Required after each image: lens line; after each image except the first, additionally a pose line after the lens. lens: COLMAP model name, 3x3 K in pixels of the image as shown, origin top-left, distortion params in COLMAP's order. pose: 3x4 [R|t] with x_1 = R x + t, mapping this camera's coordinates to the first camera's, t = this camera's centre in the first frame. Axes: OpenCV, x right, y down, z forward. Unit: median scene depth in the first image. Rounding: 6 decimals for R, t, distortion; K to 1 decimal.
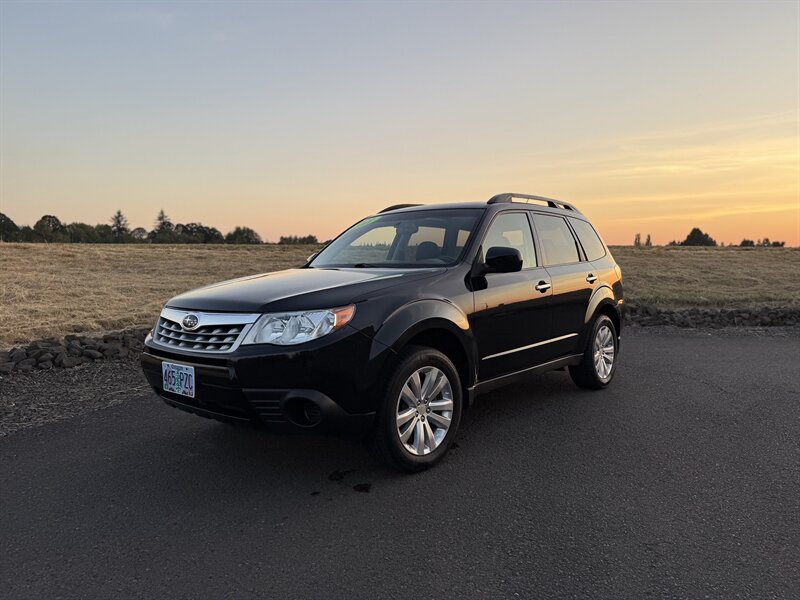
lens RADIAL K [[566.7, 0, 400.8], [0, 566.7, 308.2], [0, 0, 1]] dist [0.033070, -0.057190]
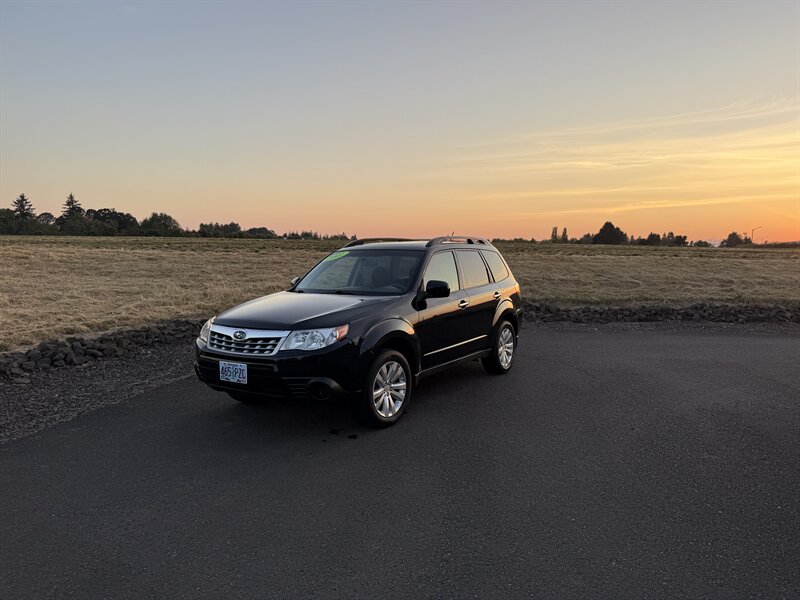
lens RADIAL K [[566.7, 0, 400.0], [0, 566.7, 311.8], [0, 0, 1]] dist [0.033070, -0.057190]
pose [[0.991871, -0.005018, 0.127151, -0.035950], [0.001890, 0.999693, 0.024709, -0.020999], [-0.127236, -0.024268, 0.991576, -0.159589]]
